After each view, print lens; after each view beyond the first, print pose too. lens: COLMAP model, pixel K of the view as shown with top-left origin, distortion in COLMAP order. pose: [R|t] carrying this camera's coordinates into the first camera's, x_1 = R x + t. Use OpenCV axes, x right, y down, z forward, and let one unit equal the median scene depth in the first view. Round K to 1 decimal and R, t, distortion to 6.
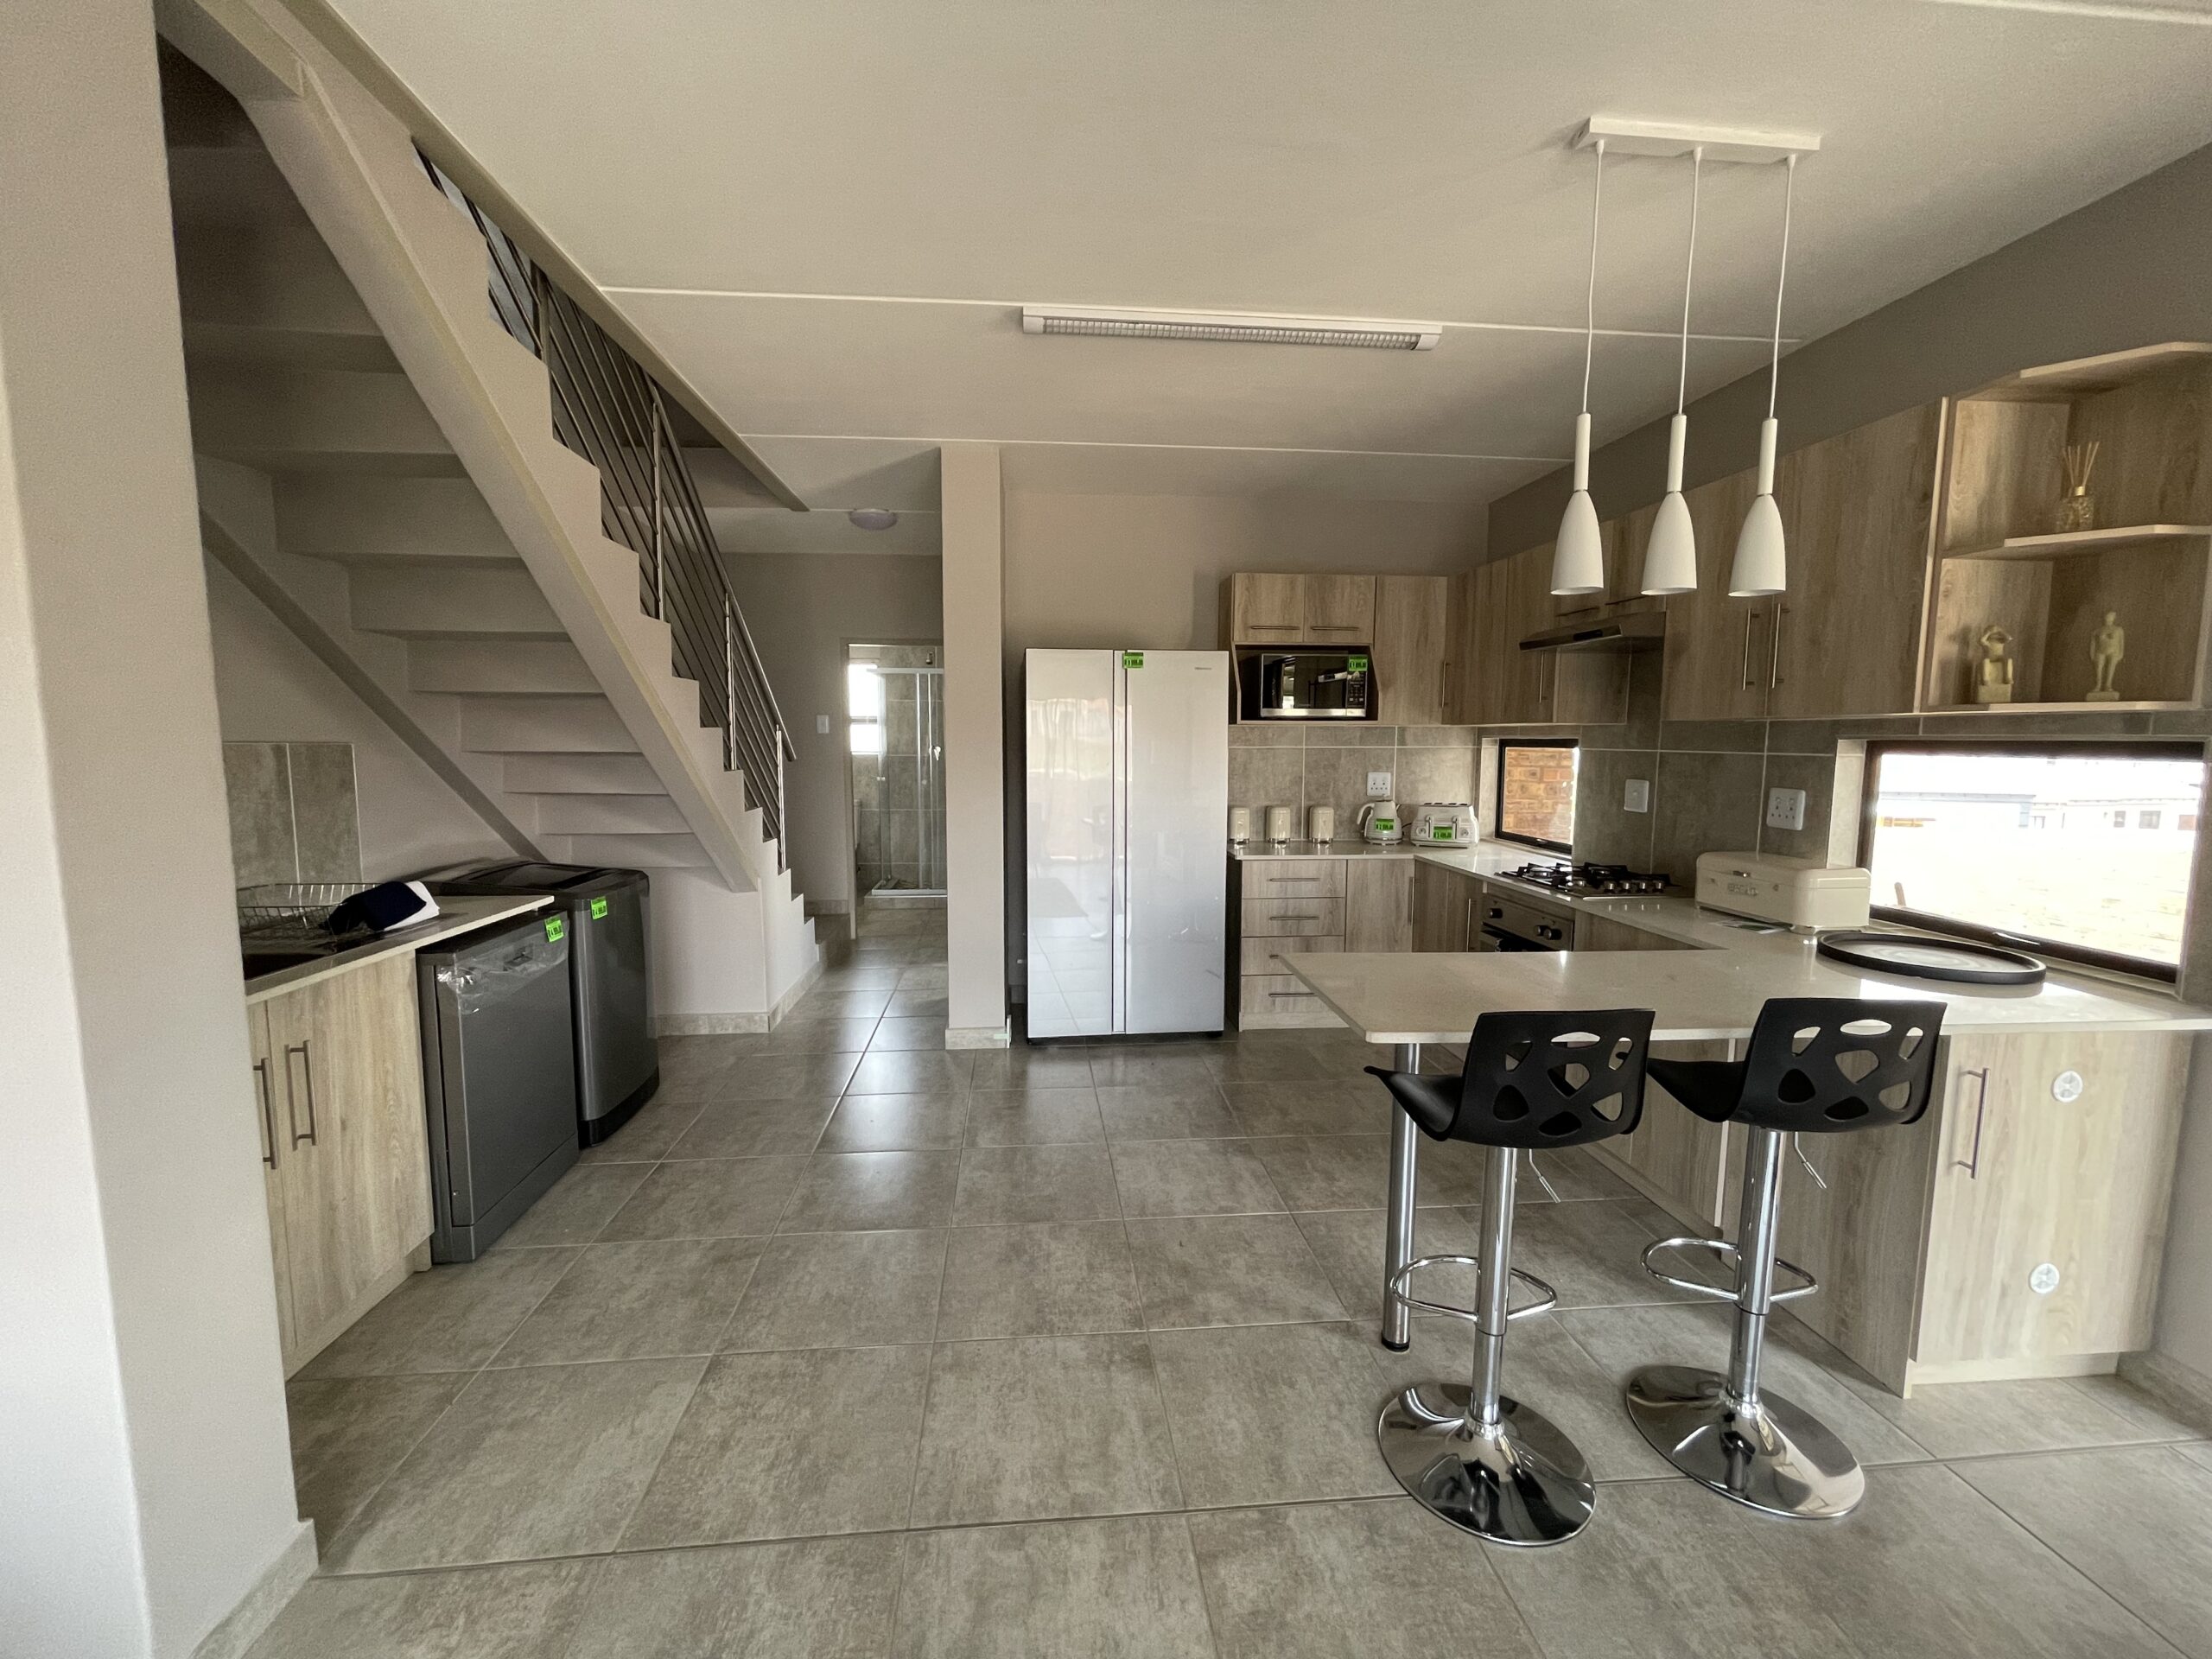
lens RADIAL K [[890.9, 0, 1106.0], [0, 890.9, 829.5], [0, 0, 1]] dist [-0.000776, -0.000011]
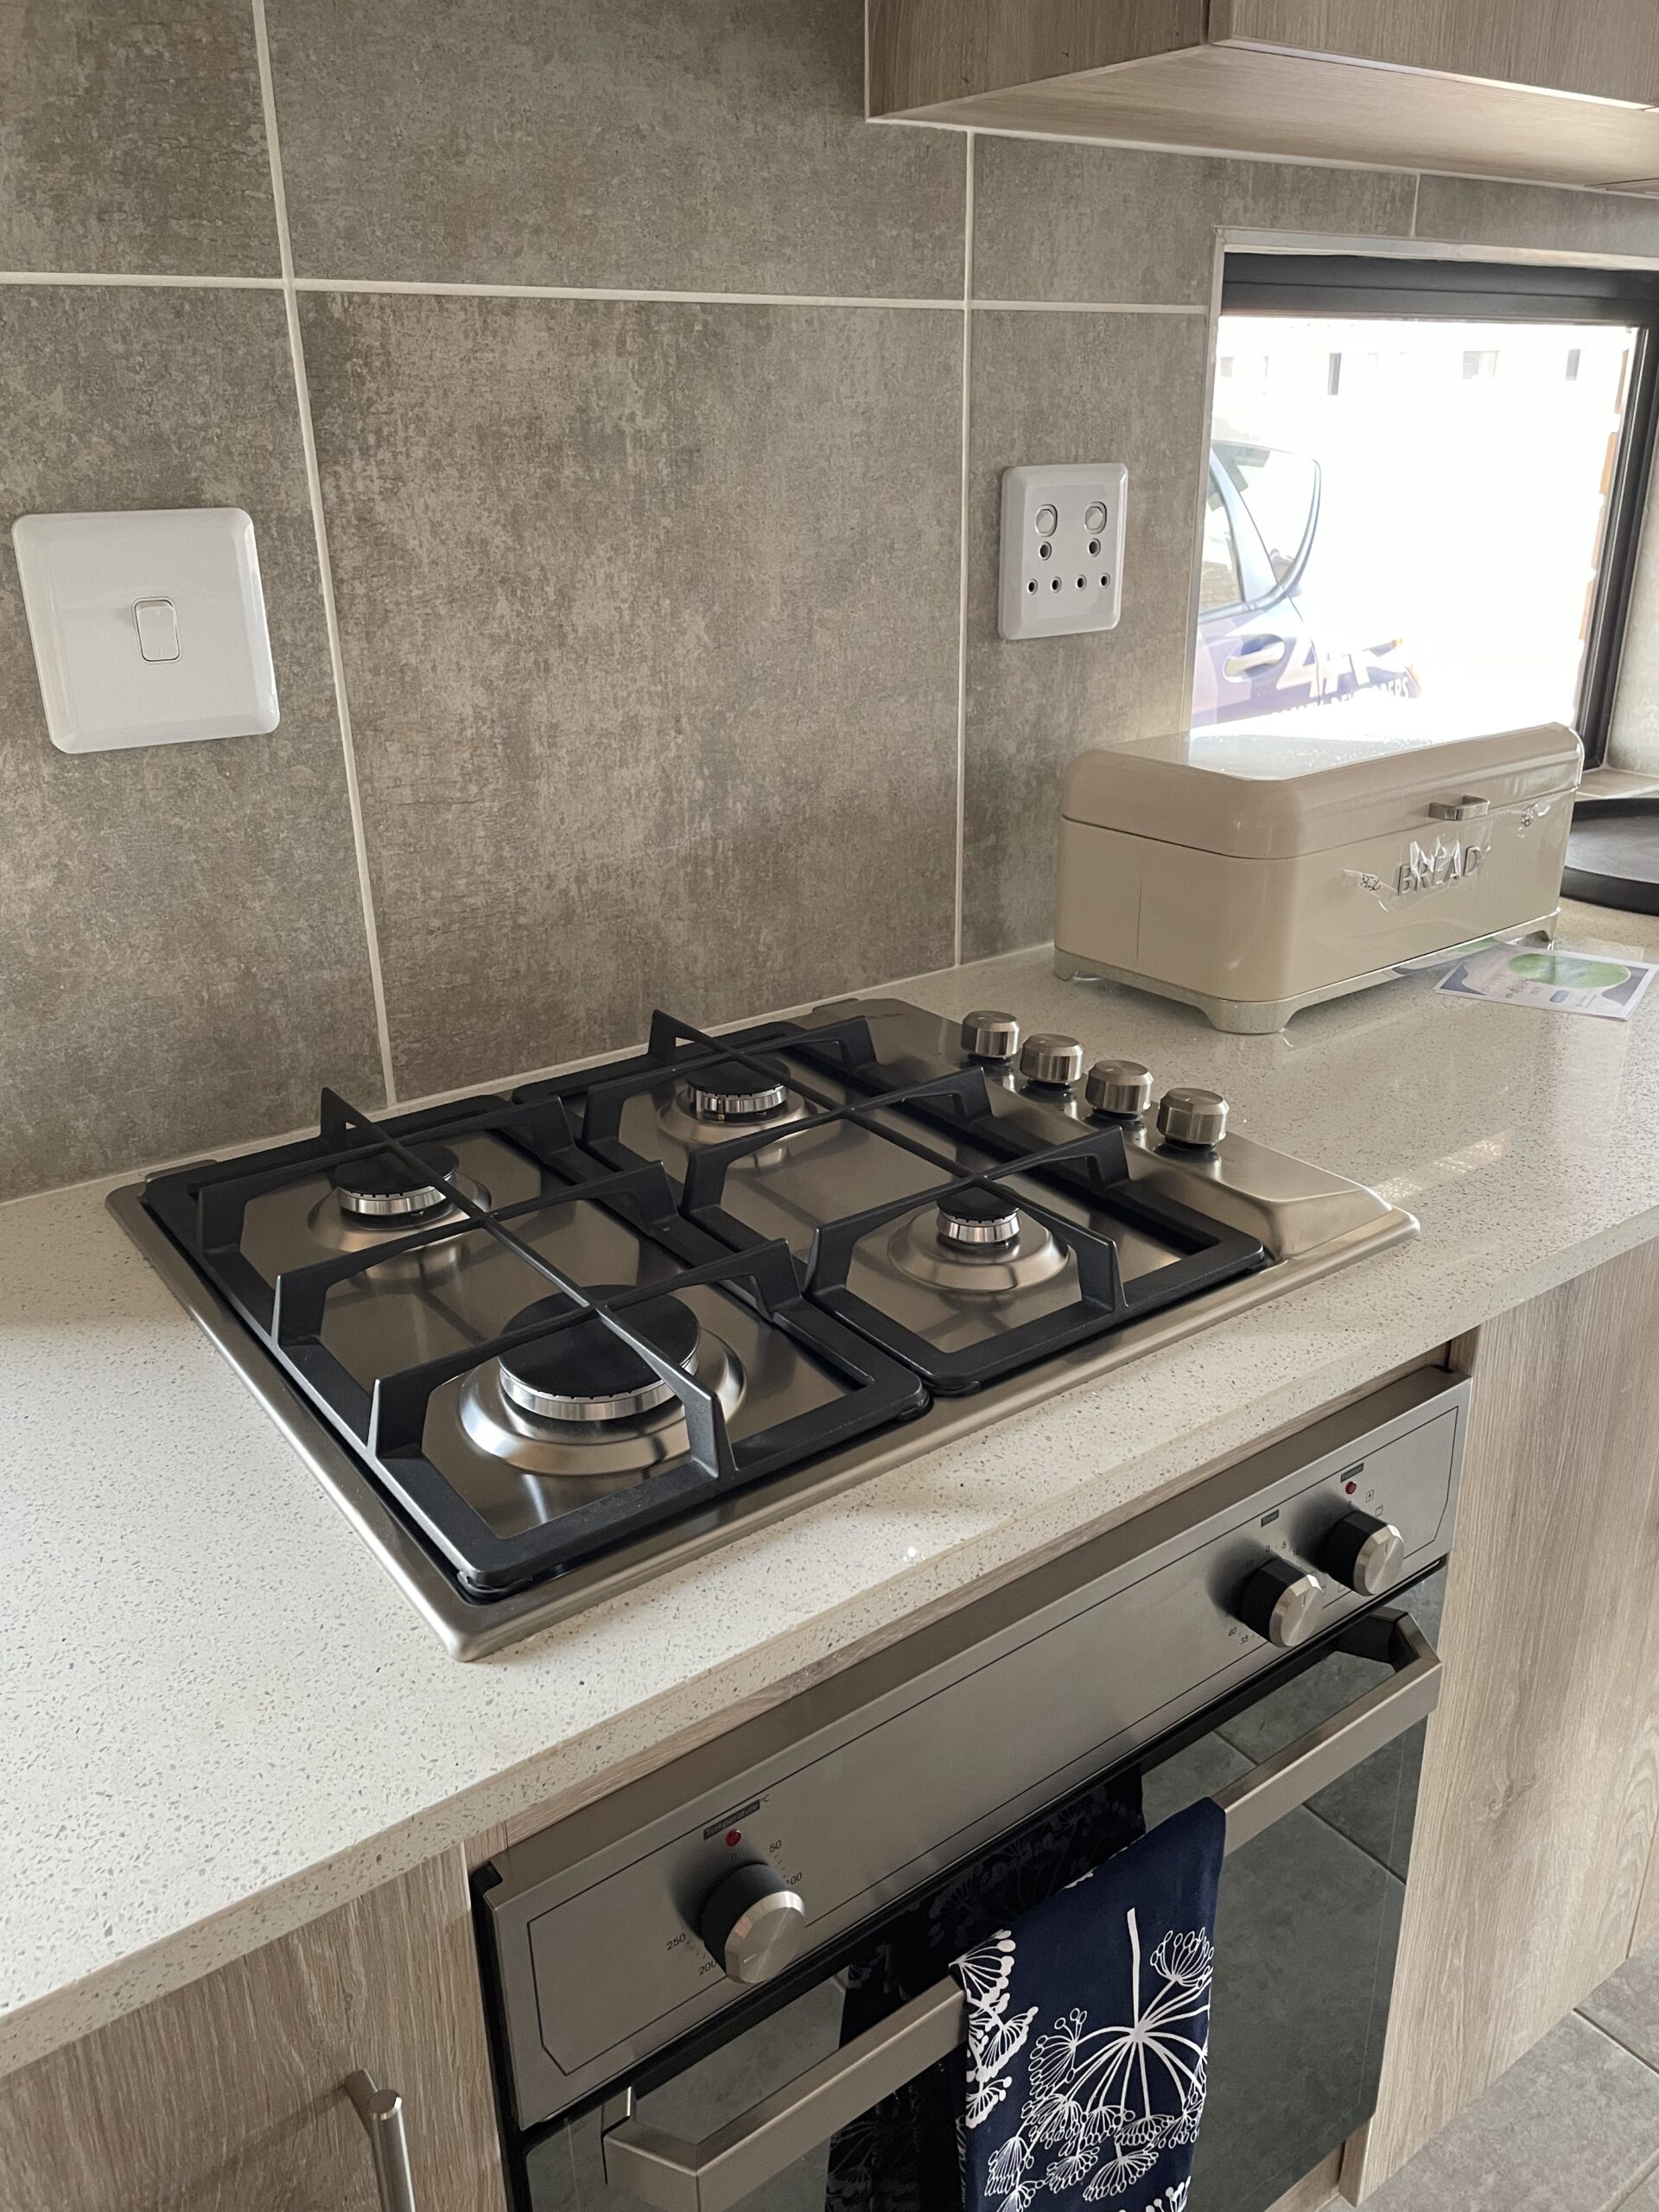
lens RADIAL K [[1685.6, 0, 830.5], [0, 1685.6, 1093.7], [0, 0, 1]] dist [0.025319, -0.003284]
pose [[-0.518572, -0.320225, 0.792804, 0.336472], [0.093733, 0.900341, 0.424971, -0.084226], [-0.849880, 0.294690, -0.436876, 1.169064]]
